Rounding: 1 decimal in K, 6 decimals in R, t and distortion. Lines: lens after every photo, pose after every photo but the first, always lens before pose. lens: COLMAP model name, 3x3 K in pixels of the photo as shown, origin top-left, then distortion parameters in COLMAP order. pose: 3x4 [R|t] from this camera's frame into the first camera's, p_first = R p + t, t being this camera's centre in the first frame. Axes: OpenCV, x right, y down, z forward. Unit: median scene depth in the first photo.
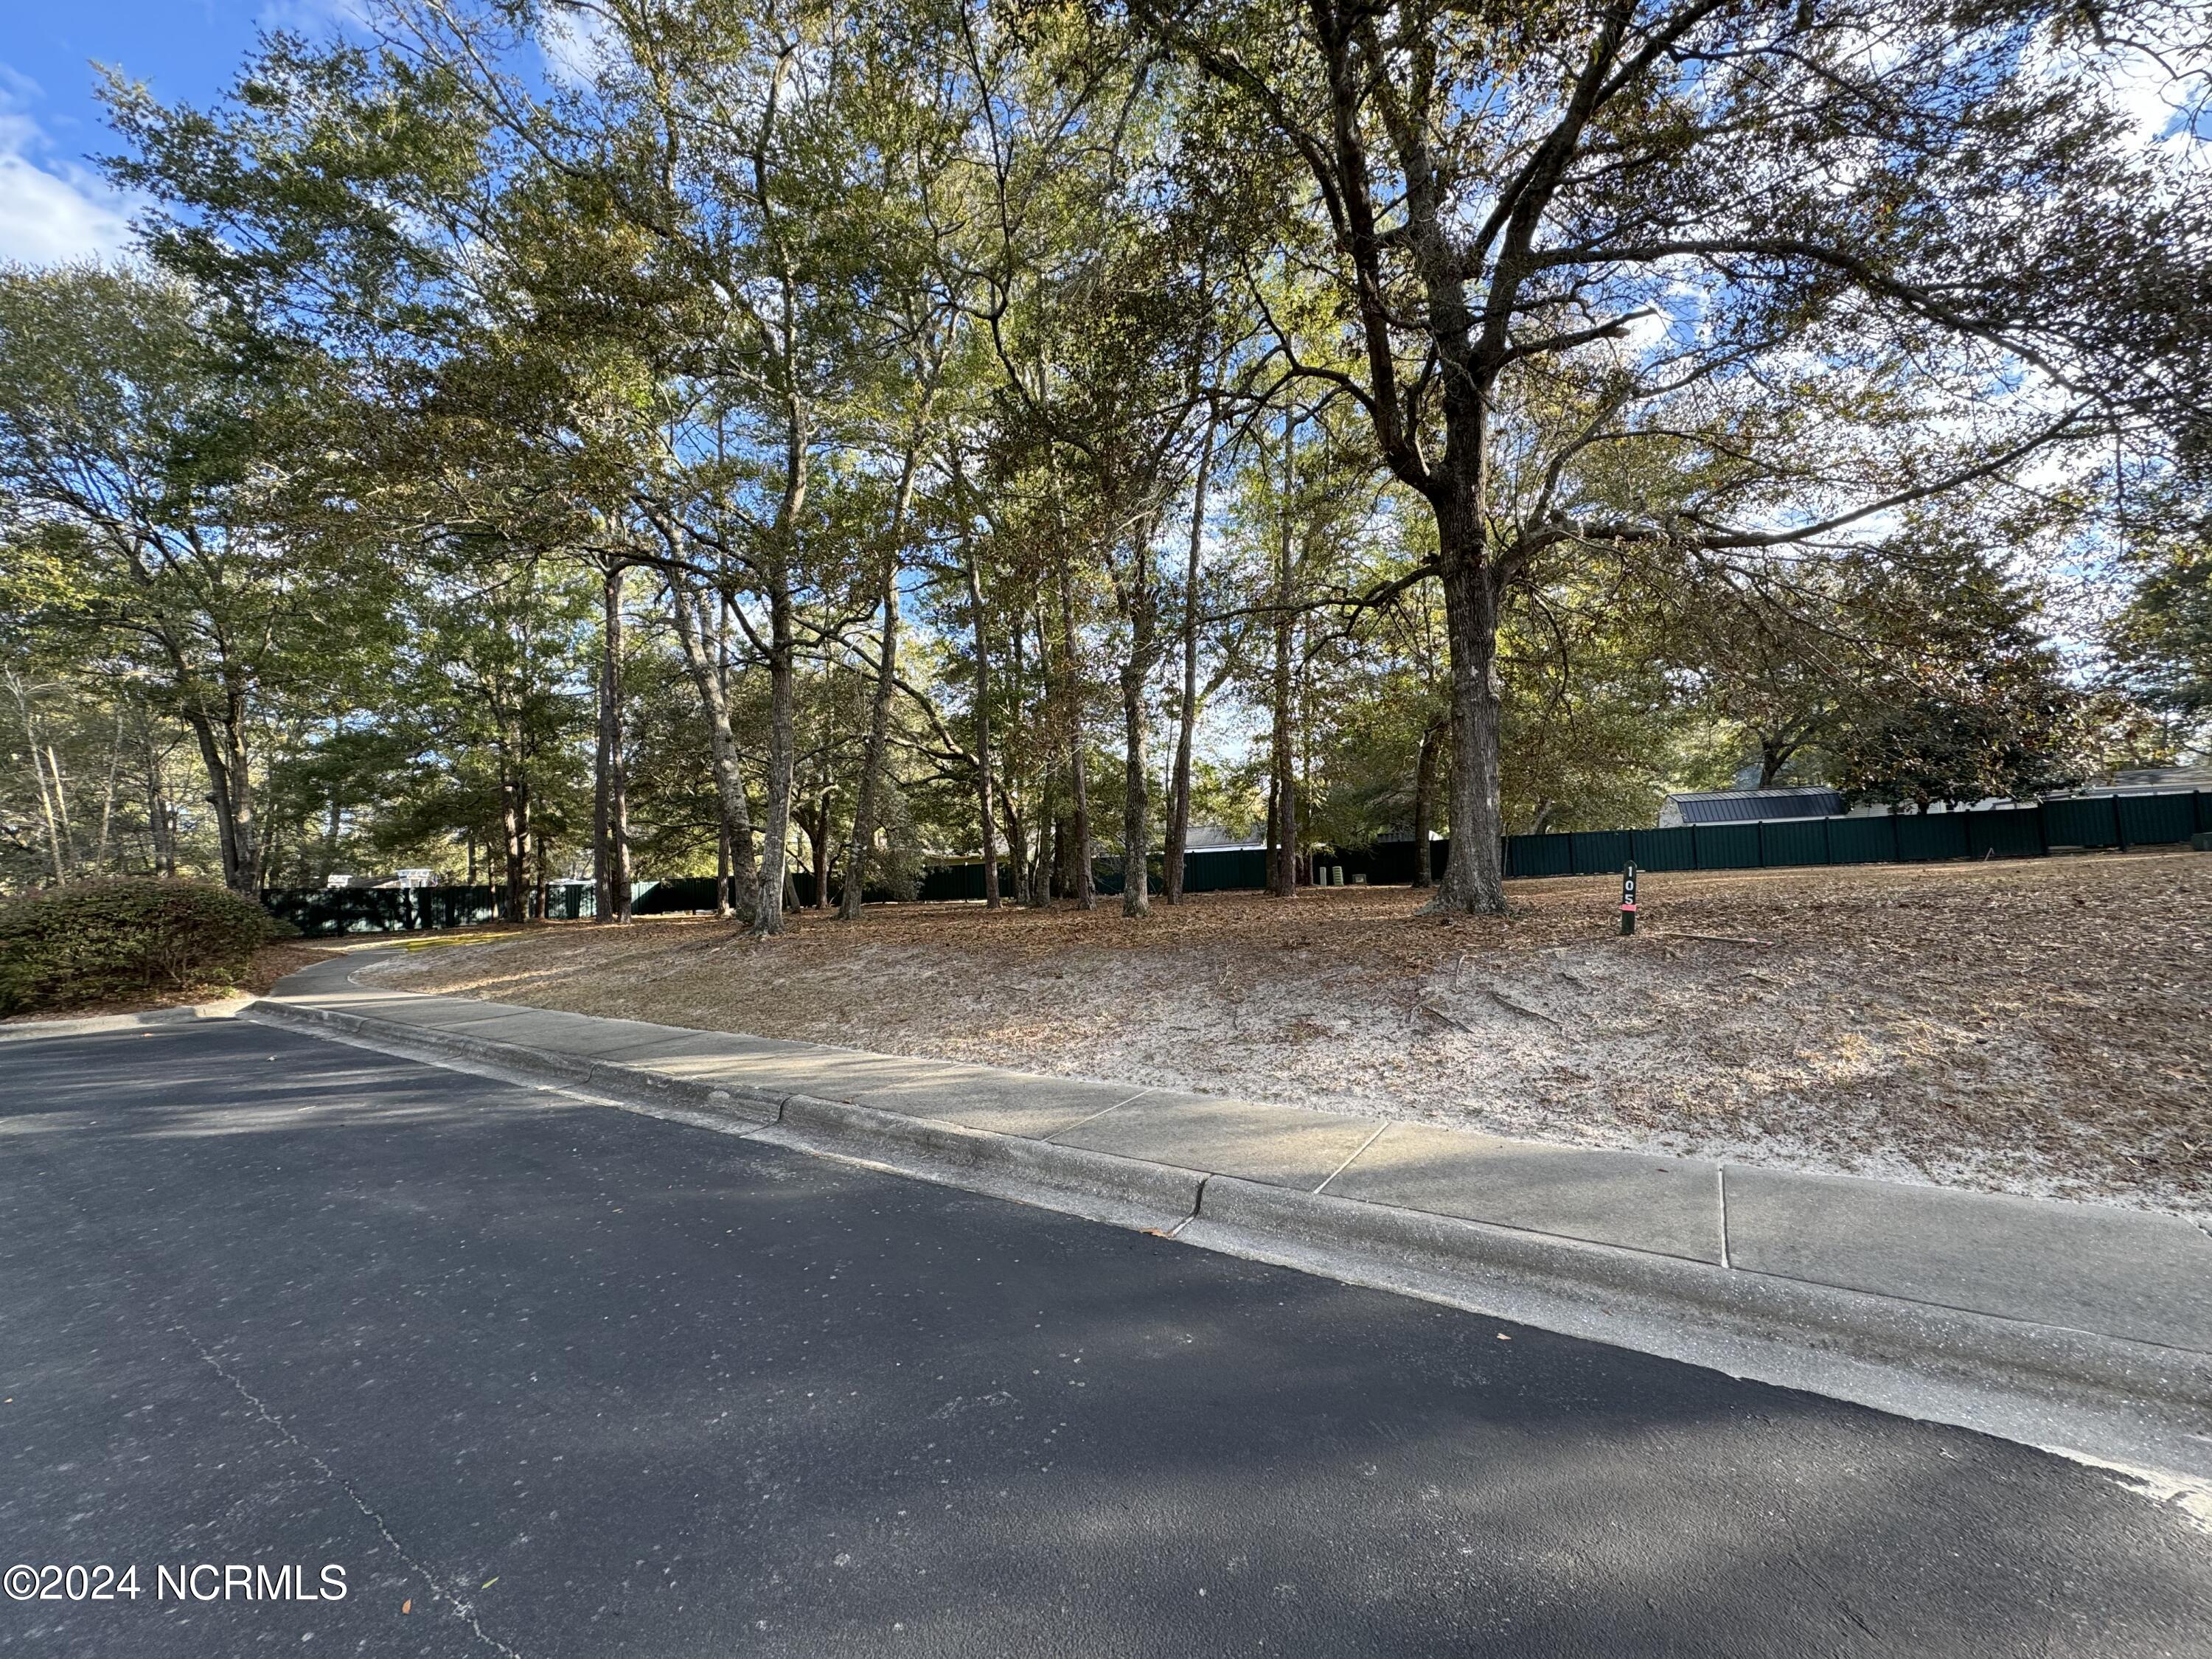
lens RADIAL K [[883.9, 0, 1106.0], [0, 883.9, 829.5], [0, 0, 1]] dist [-0.000771, -0.000245]
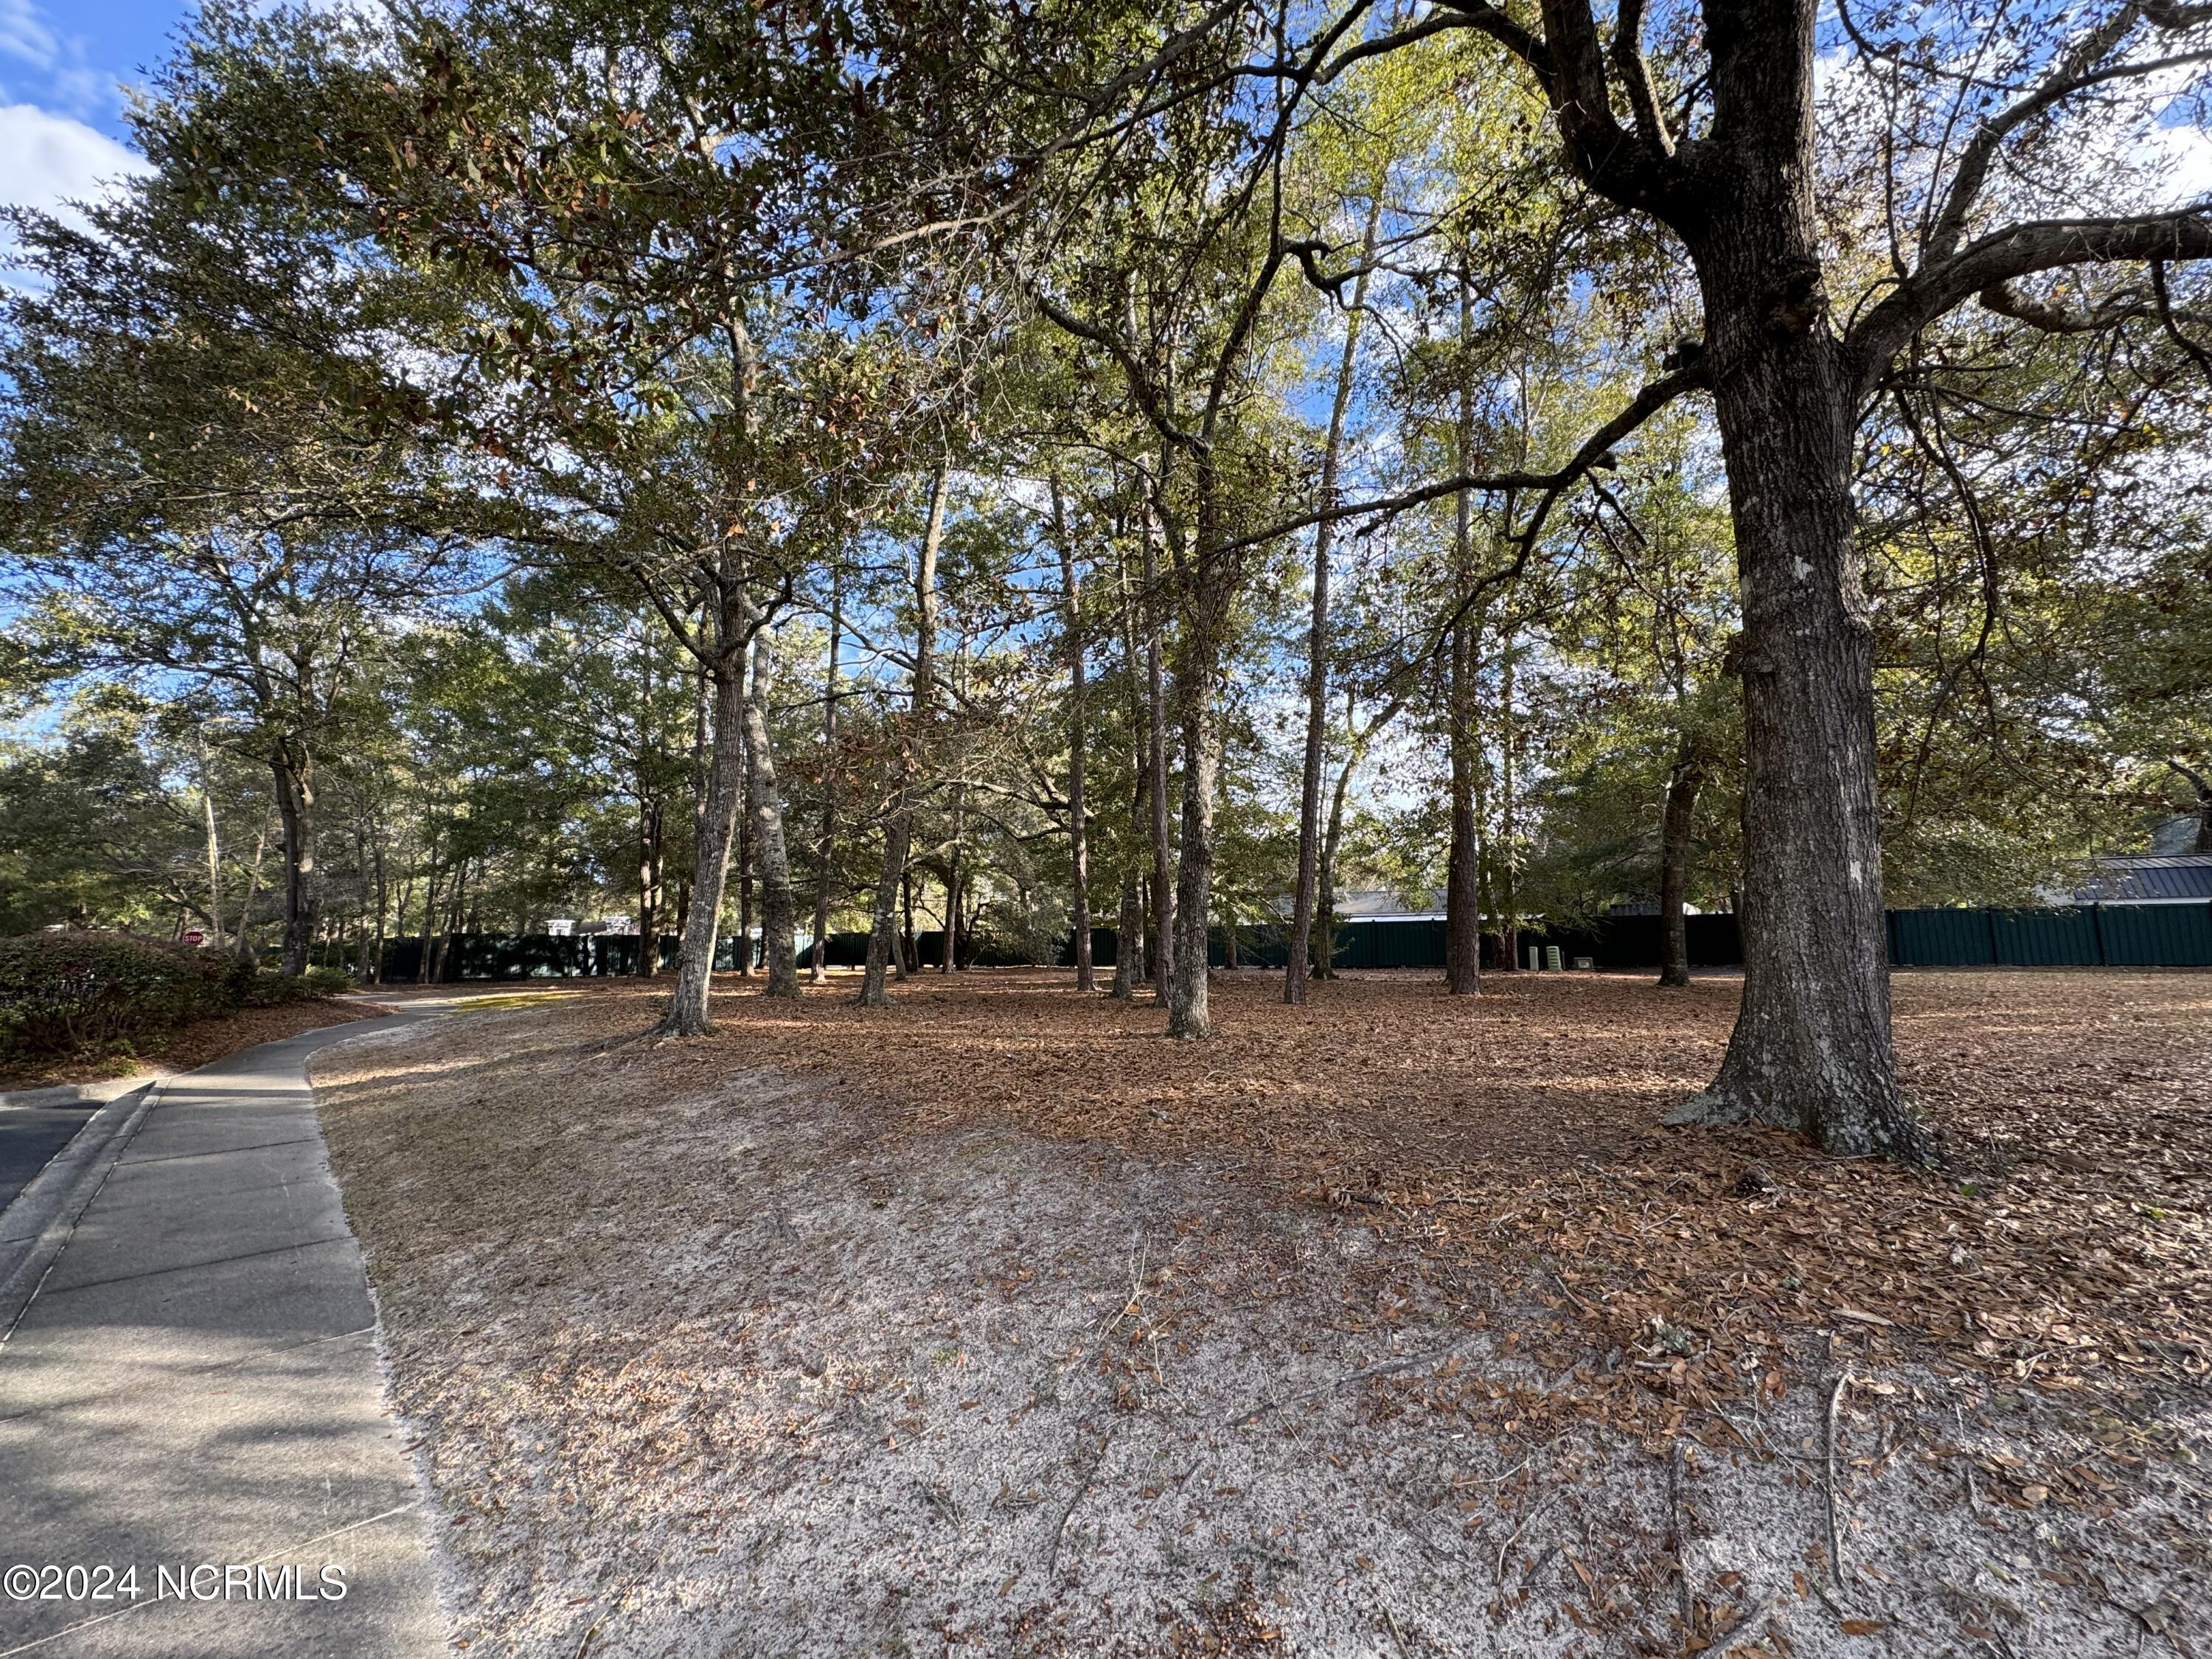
lens RADIAL K [[883.9, 0, 1106.0], [0, 883.9, 829.5], [0, 0, 1]] dist [-0.000771, -0.000245]
pose [[0.974663, 0.003296, -0.223655, 0.052210], [-0.017935, 0.997824, -0.063455, -0.005078], [0.222959, 0.065858, 0.972601, 0.147020]]
